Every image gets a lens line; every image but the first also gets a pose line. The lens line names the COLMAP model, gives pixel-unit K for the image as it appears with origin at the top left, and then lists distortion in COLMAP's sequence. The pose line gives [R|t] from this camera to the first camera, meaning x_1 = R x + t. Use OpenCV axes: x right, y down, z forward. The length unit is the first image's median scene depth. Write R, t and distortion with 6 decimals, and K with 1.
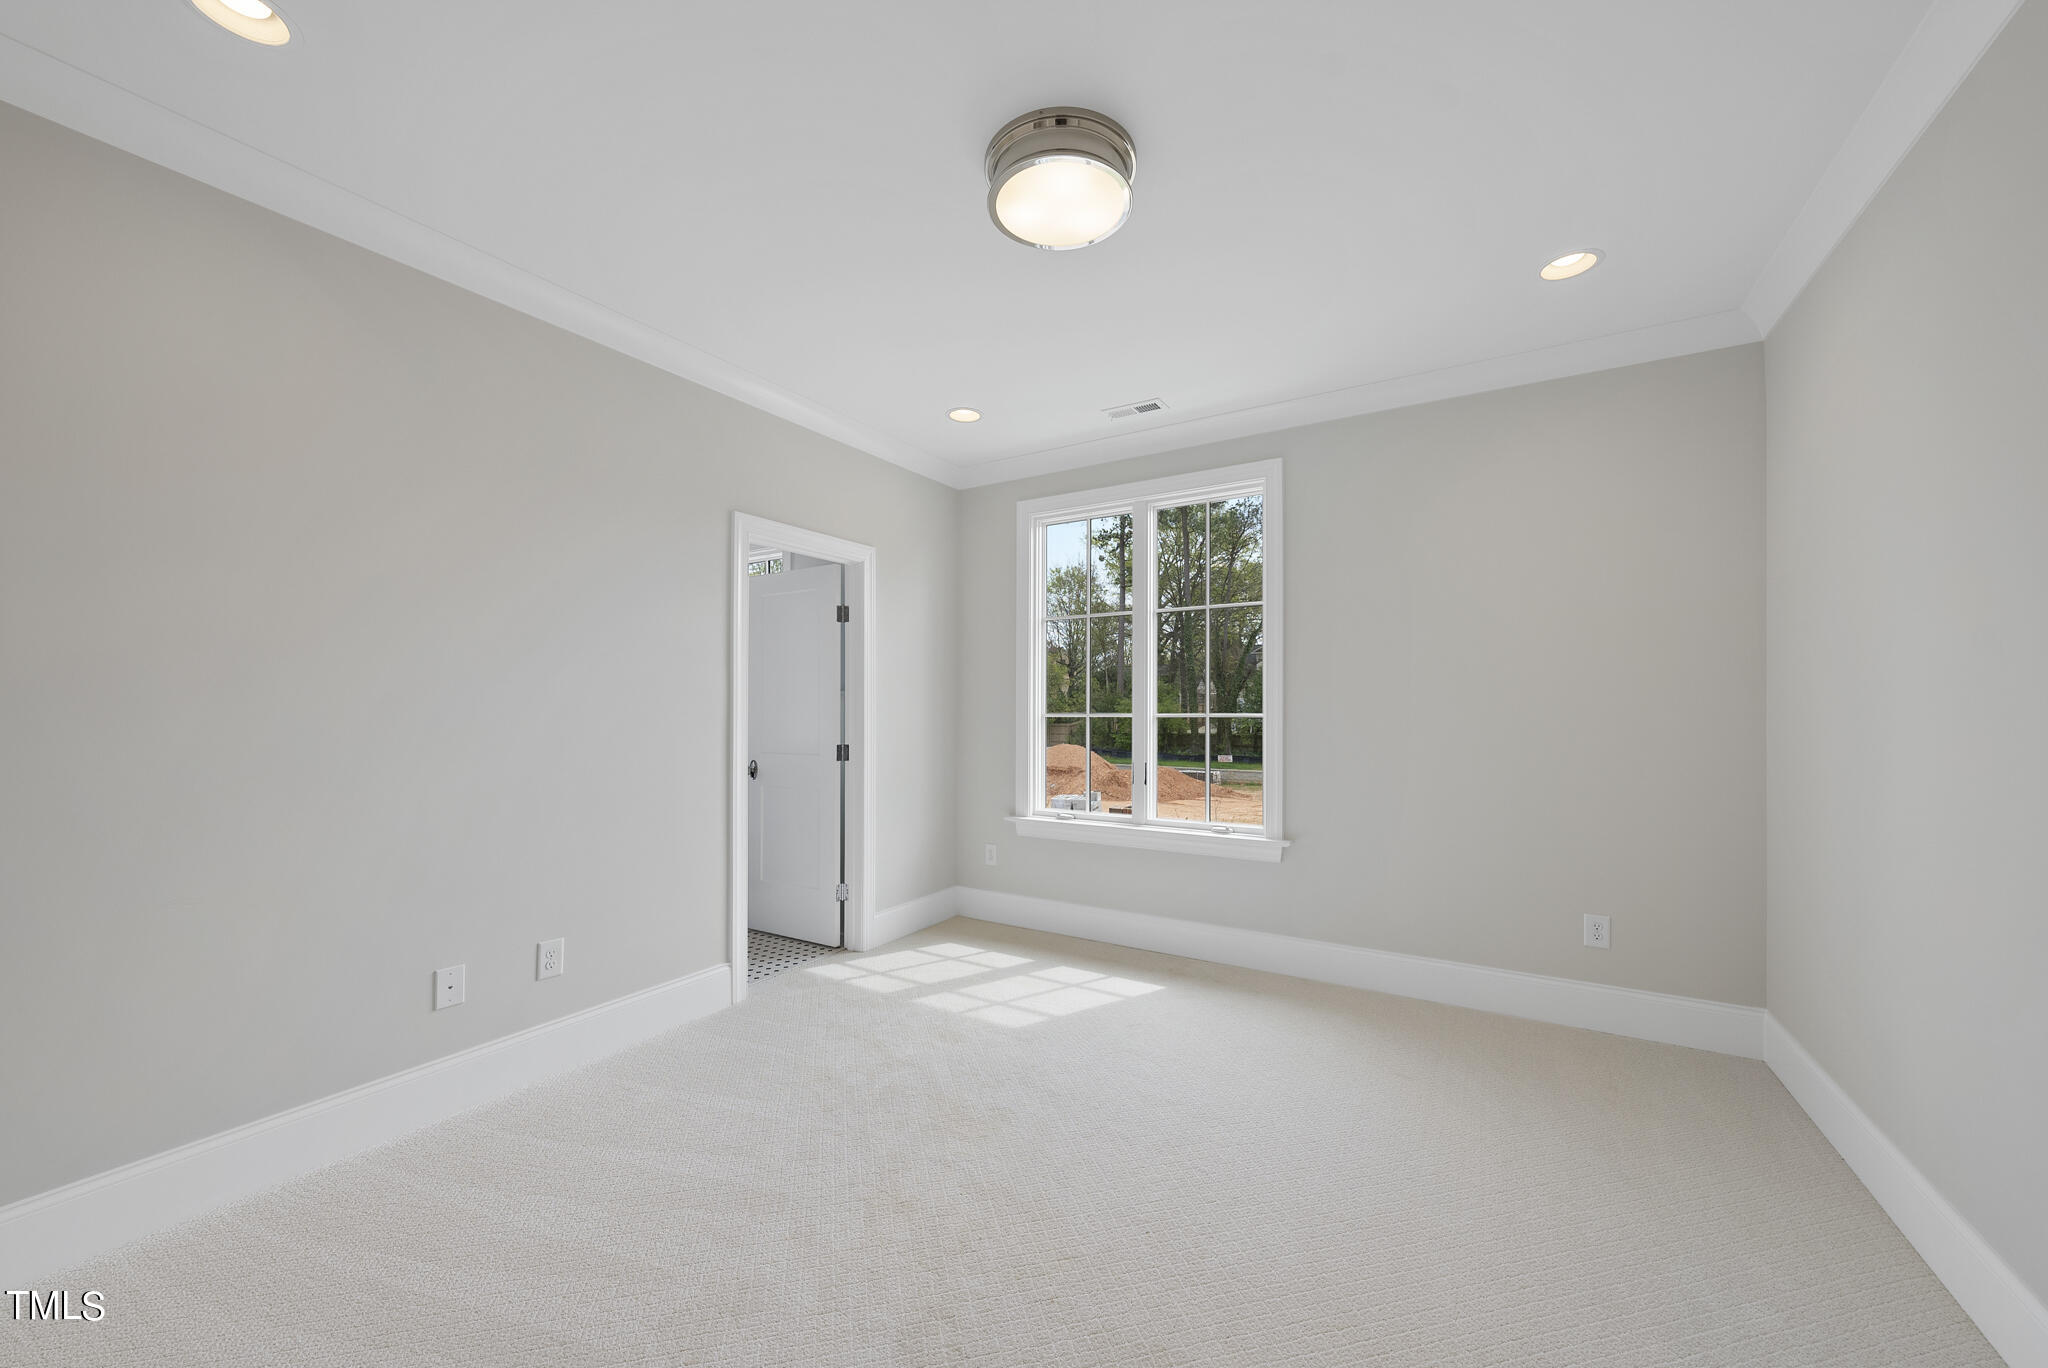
lens RADIAL K [[748.5, 0, 1020.3], [0, 748.5, 693.2], [0, 0, 1]] dist [-0.002701, -0.000573]
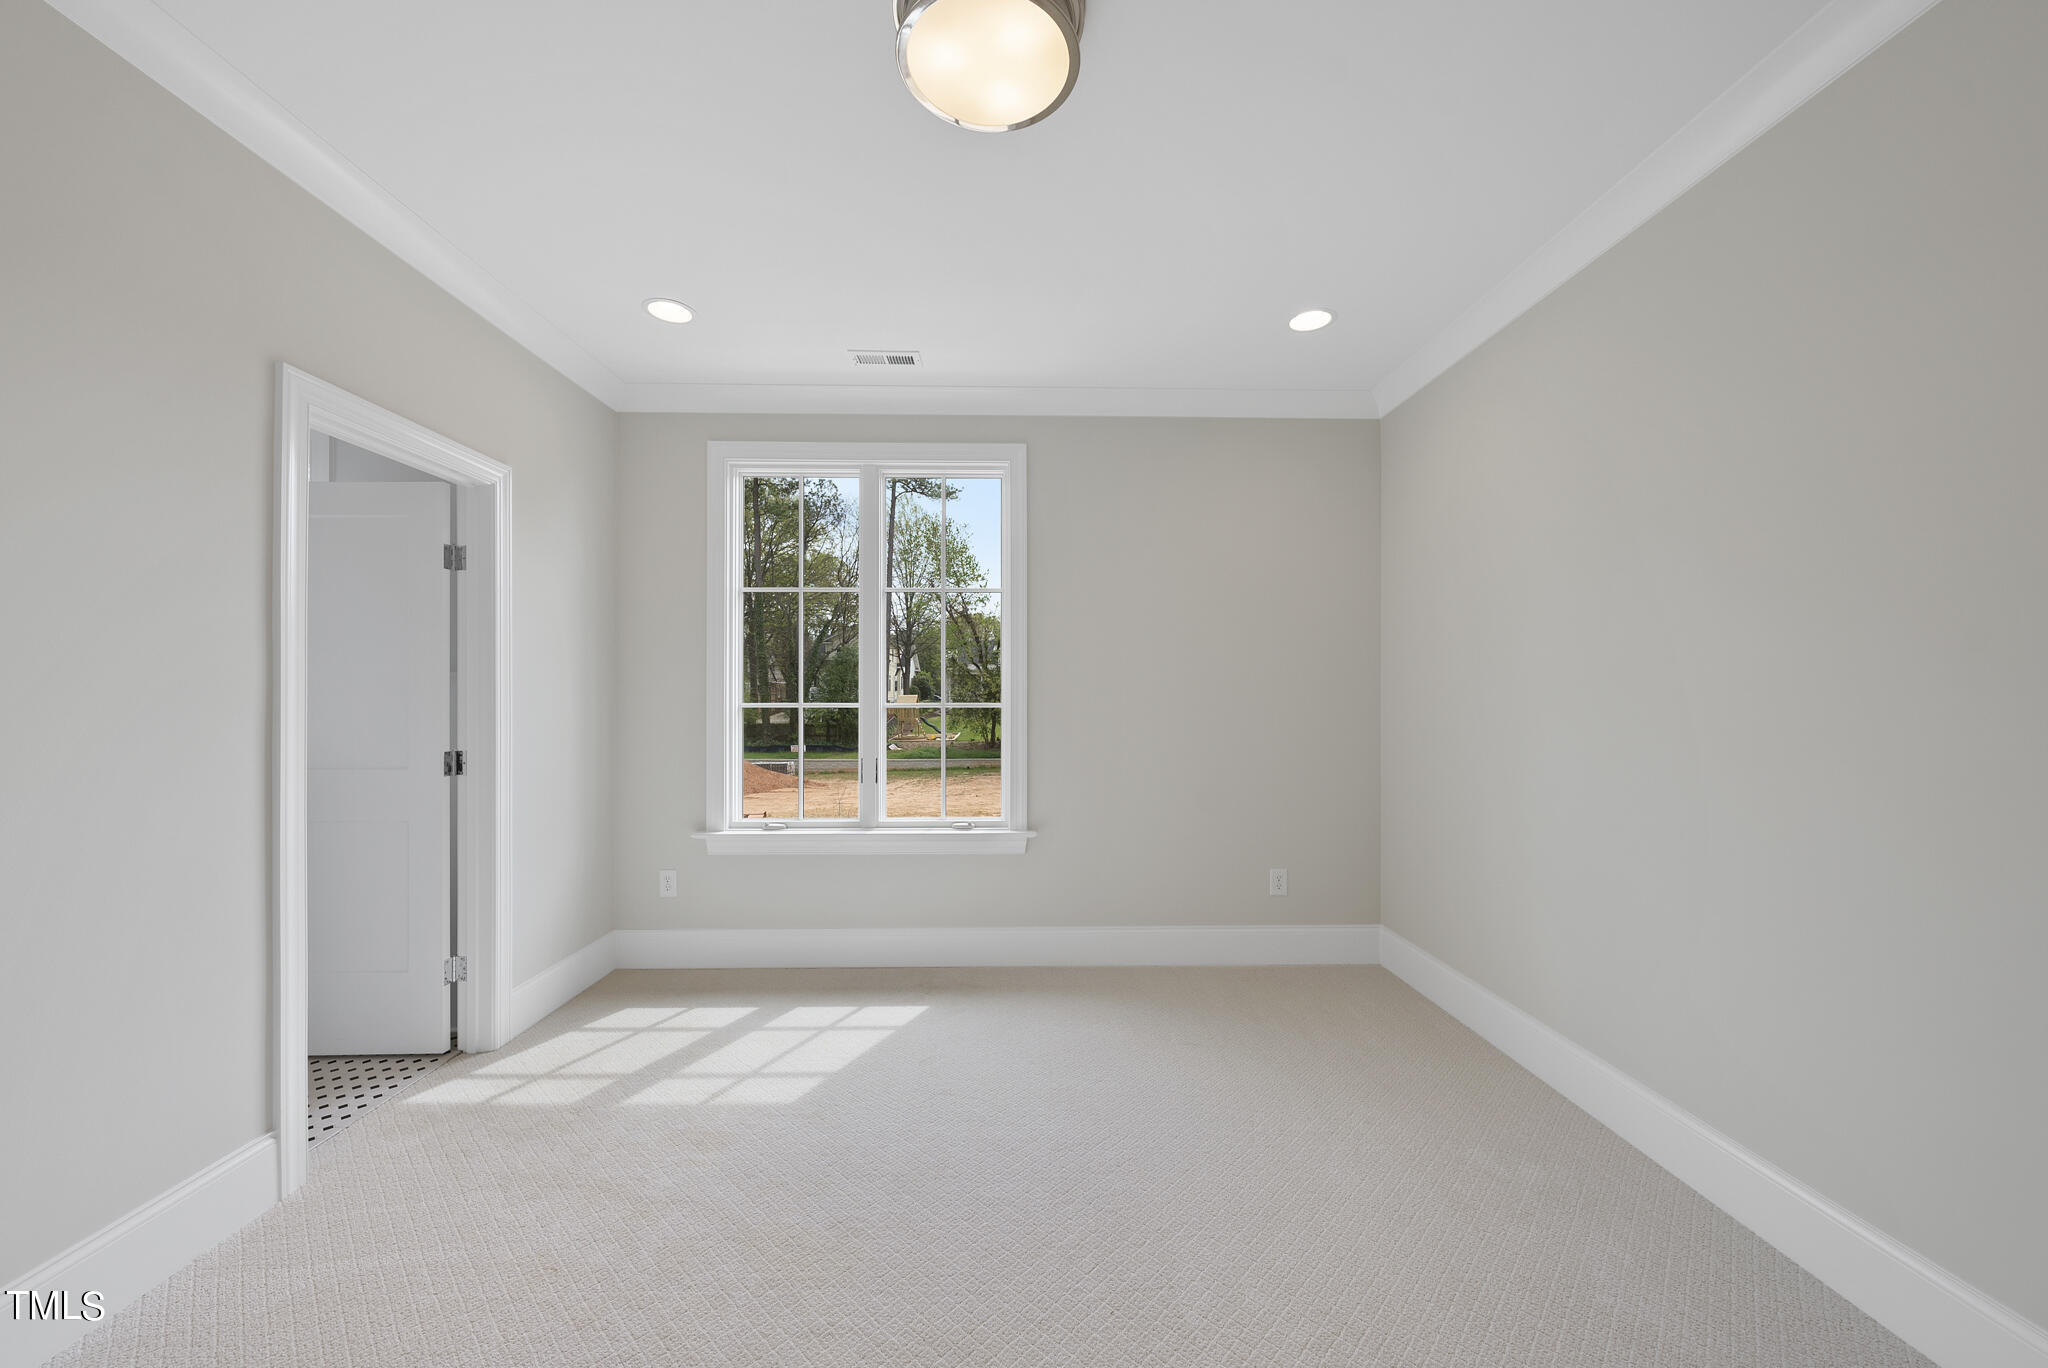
lens RADIAL K [[748.5, 0, 1028.7], [0, 748.5, 687.6], [0, 0, 1]] dist [-0.002701, -0.000573]
pose [[0.840432, 0.006867, 0.541873, -0.179198], [-0.010482, 0.999939, 0.003585, 0.003557], [-0.541816, -0.008693, 0.840452, 0.163045]]
